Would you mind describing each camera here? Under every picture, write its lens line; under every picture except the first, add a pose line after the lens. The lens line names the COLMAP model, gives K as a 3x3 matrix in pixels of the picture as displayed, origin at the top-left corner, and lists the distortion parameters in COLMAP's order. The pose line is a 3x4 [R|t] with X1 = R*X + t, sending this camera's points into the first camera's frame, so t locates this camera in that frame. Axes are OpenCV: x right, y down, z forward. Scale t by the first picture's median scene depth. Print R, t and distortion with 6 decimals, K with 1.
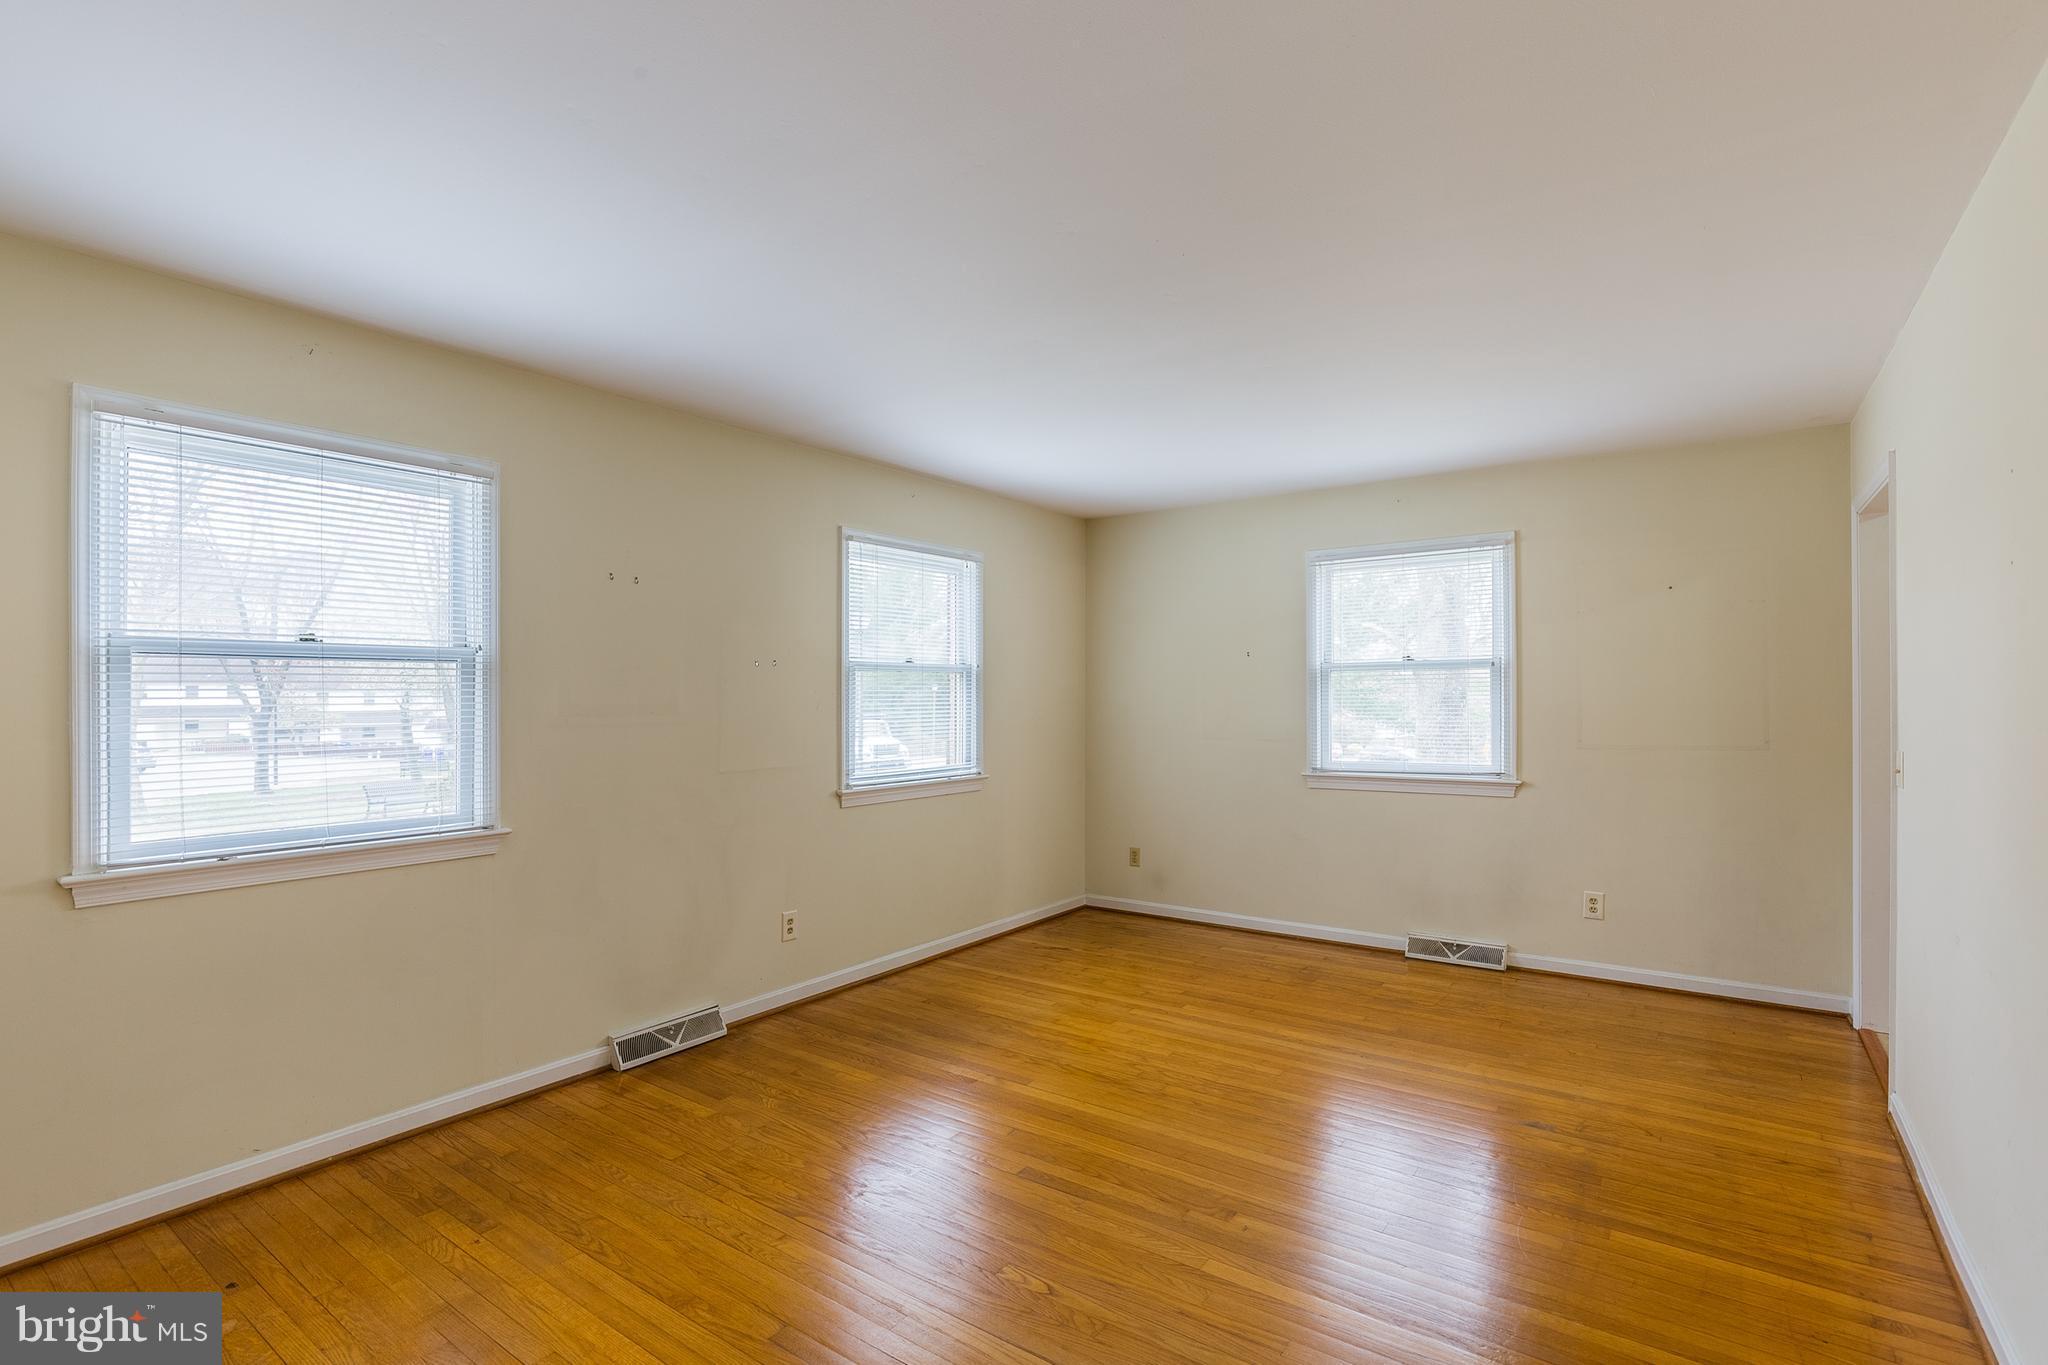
lens RADIAL K [[945.3, 0, 1034.9], [0, 945.3, 701.0], [0, 0, 1]] dist [-0.011045, -0.000063]
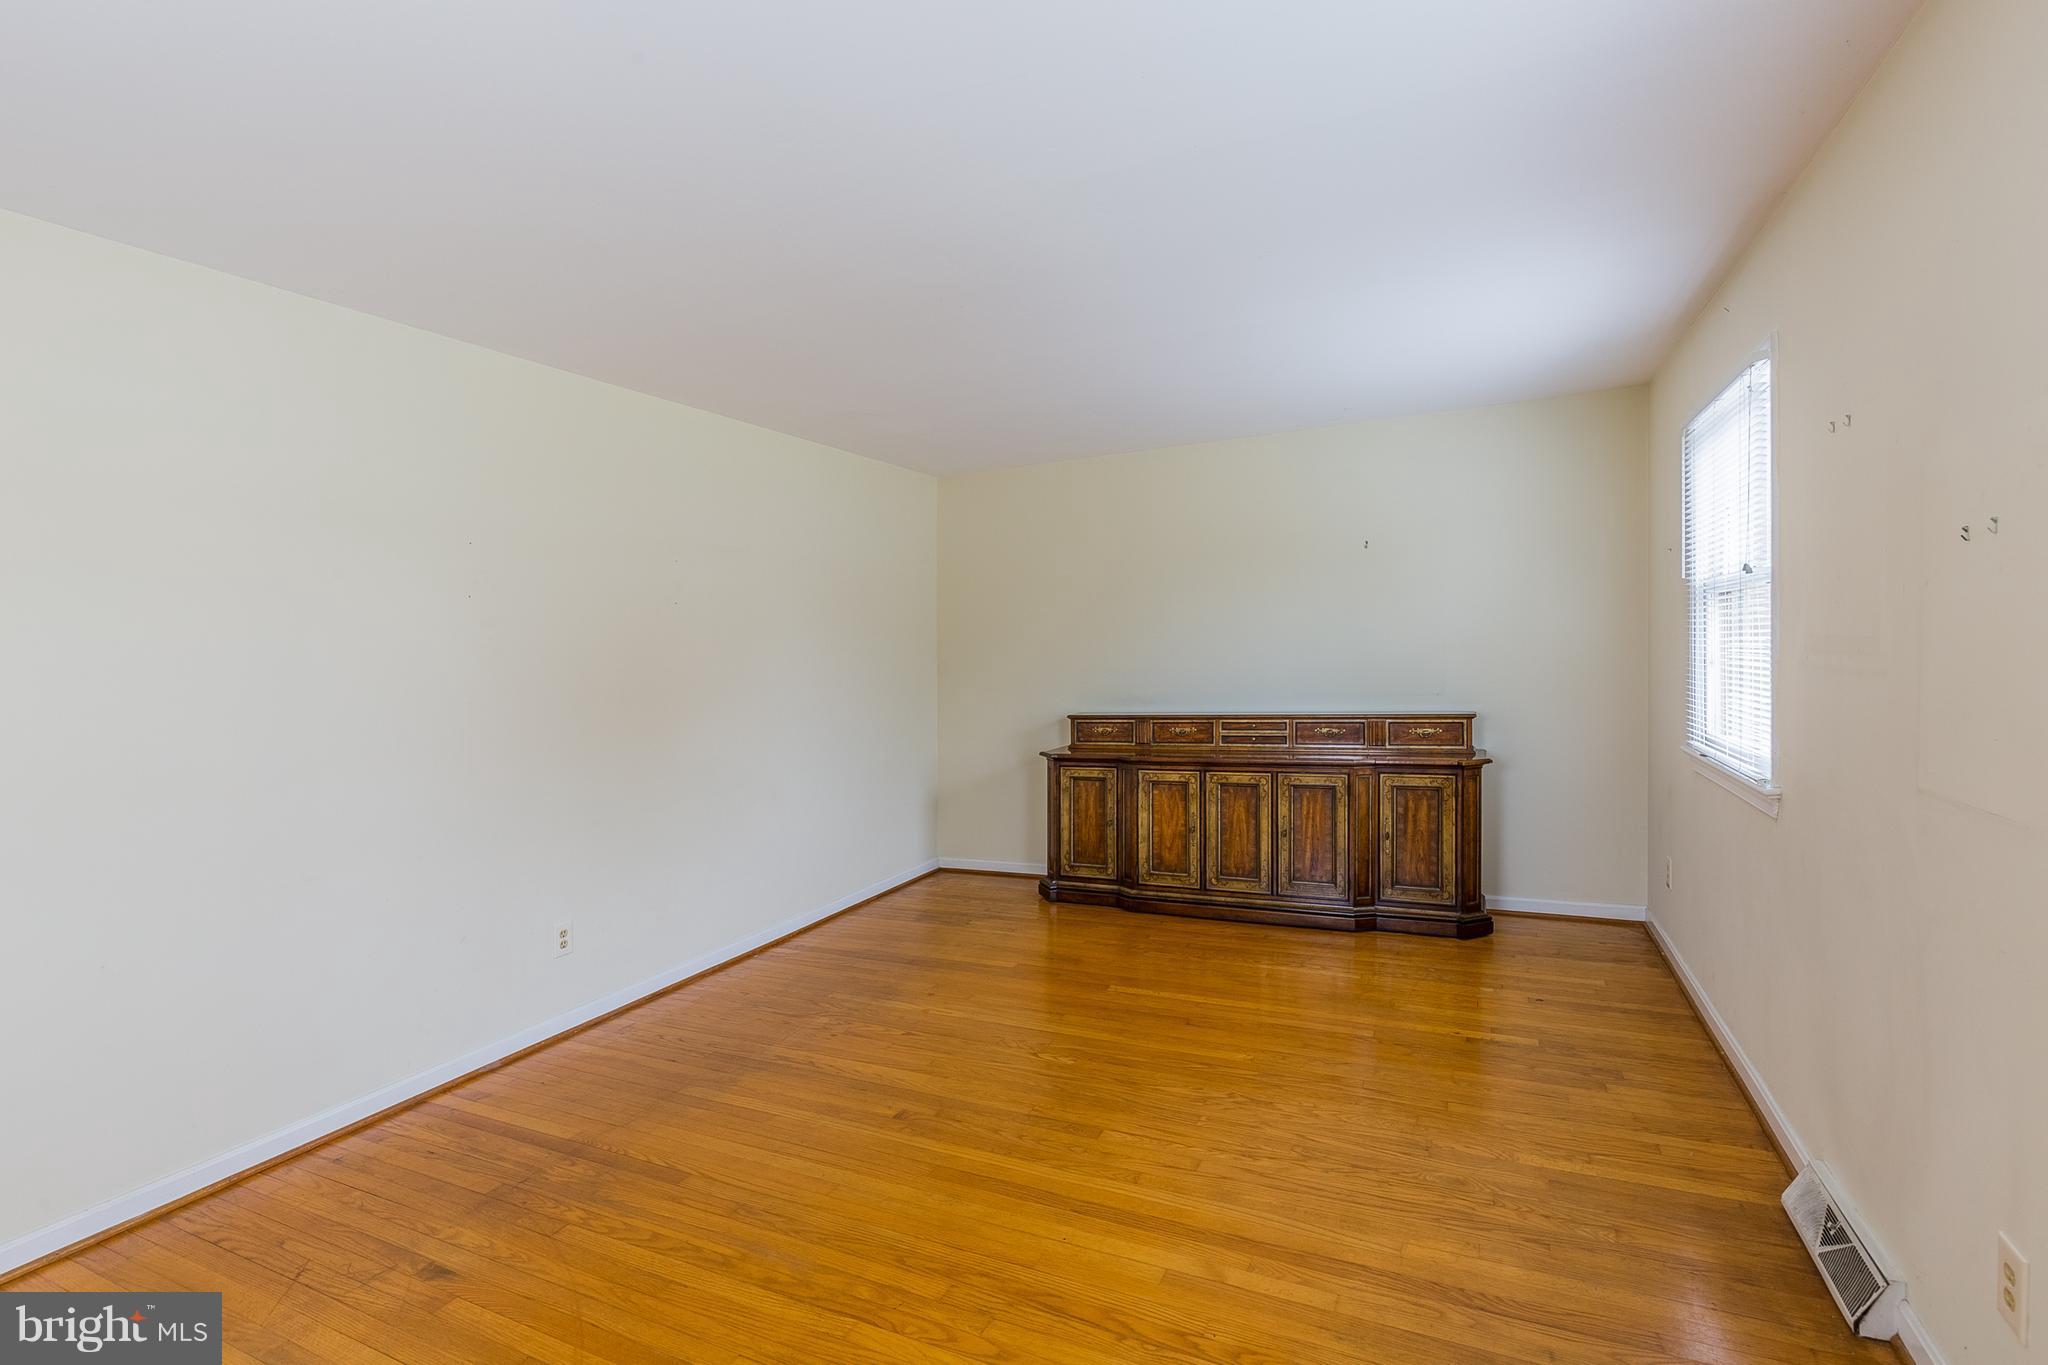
lens RADIAL K [[954.1, 0, 1030.5], [0, 954.1, 641.3], [0, 0, 1]] dist [-0.017772, -0.000090]
pose [[-0.982349, 0.037420, -0.183279, 0.171230], [0.038350, 0.999263, -0.001531, -0.012189], [0.183087, -0.008533, -0.983060, 1.533682]]
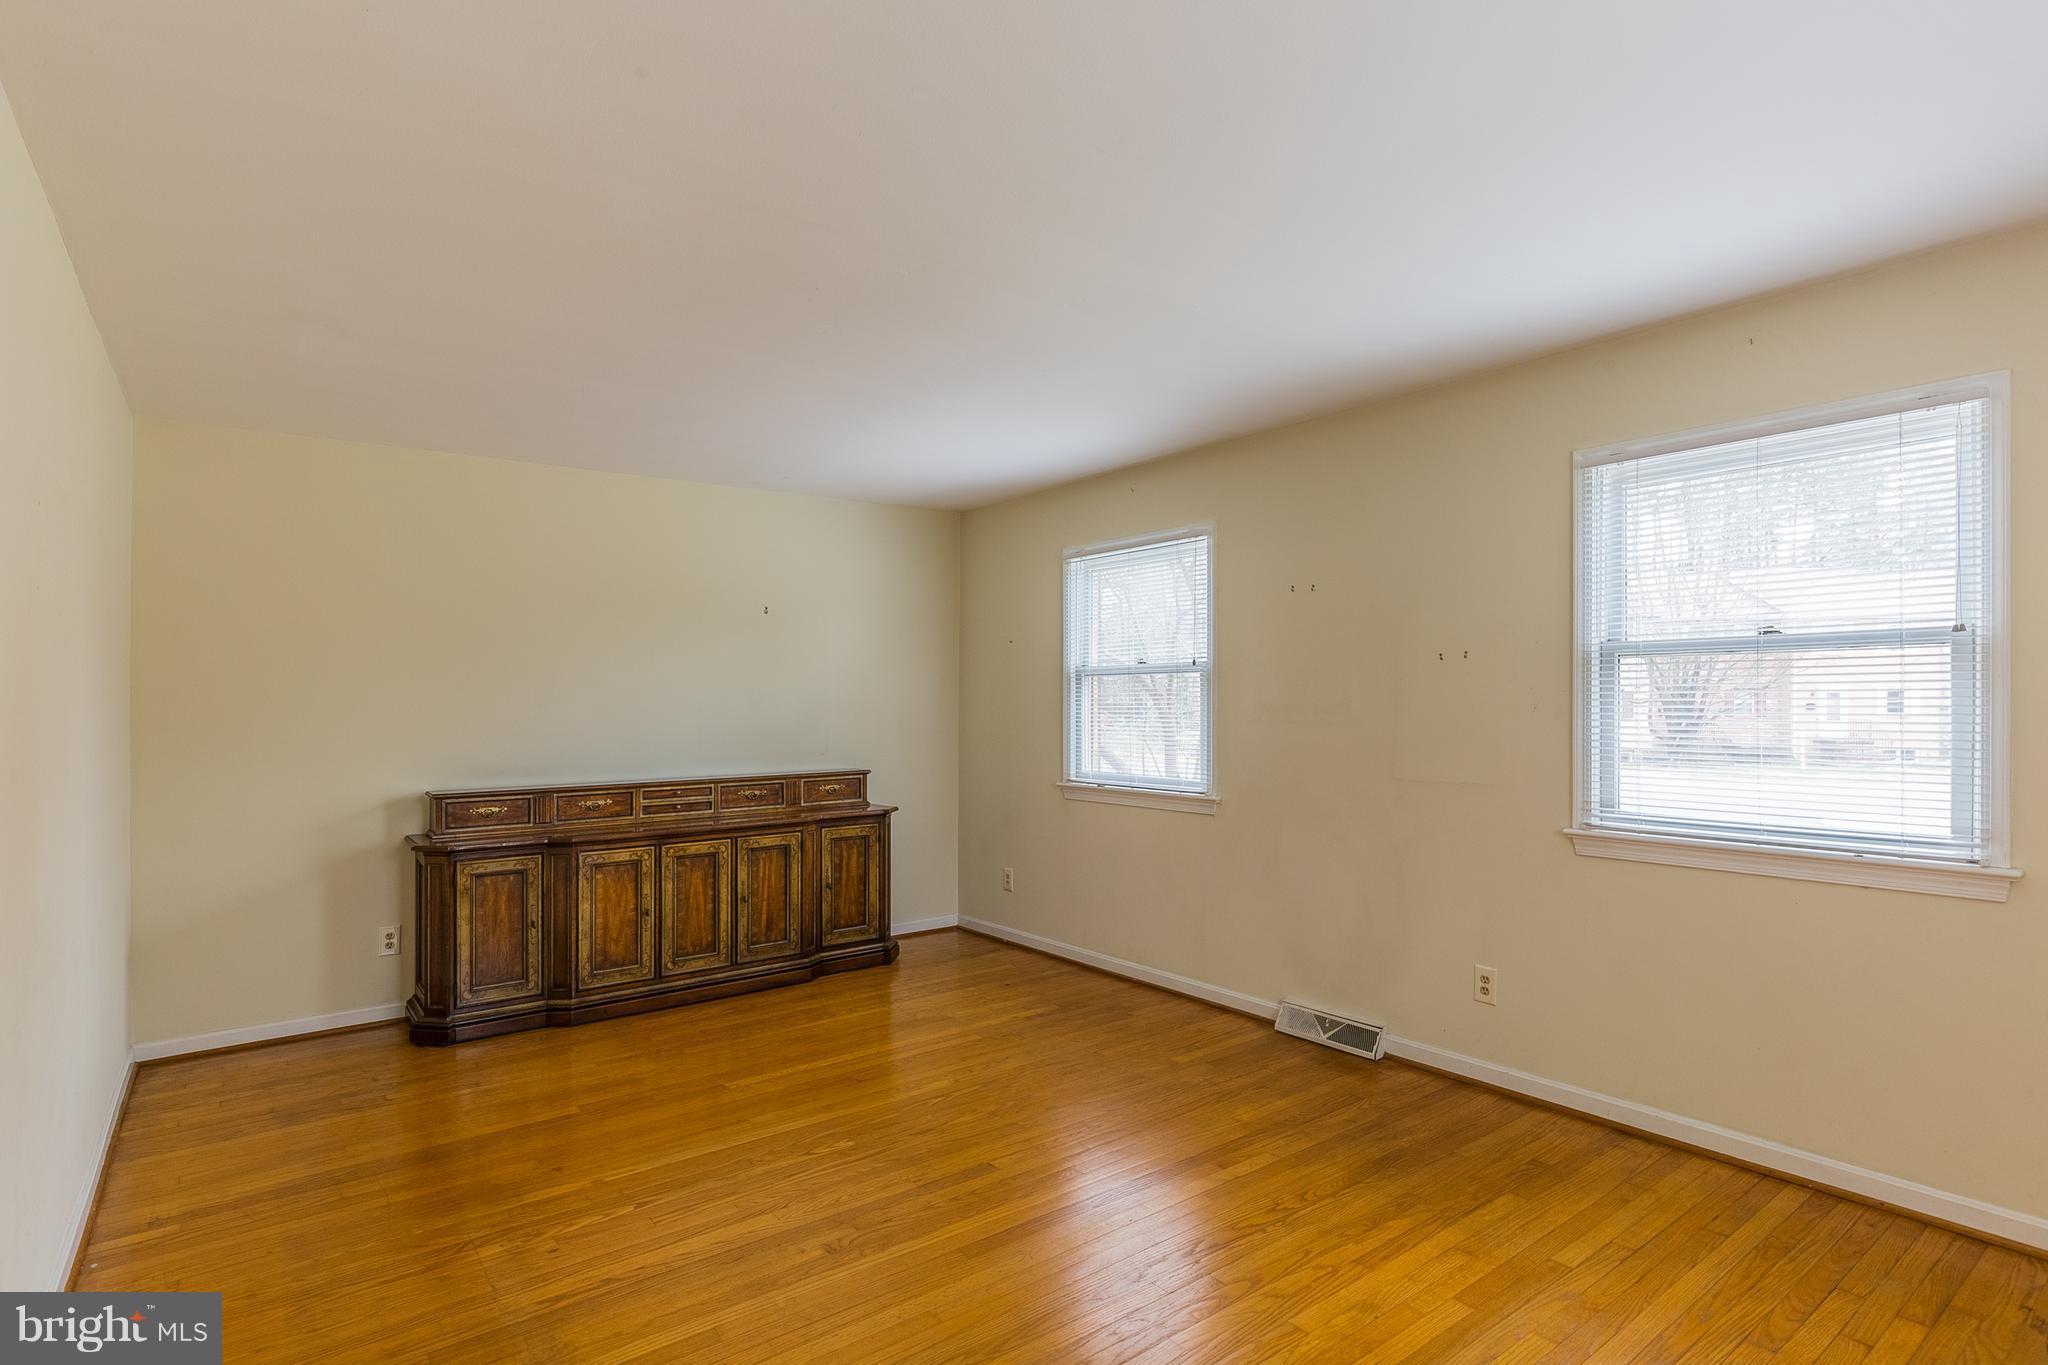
lens RADIAL K [[1020.3, 0, 1019.3], [0, 1020.3, 688.7], [0, 0, 1]] dist [-0.013448, -0.000320]
pose [[-0.290431, -0.001497, -0.956895, 0.807351], [0.006953, 0.999969, -0.003675, -0.011820], [0.956871, -0.007721, -0.290411, 1.056417]]
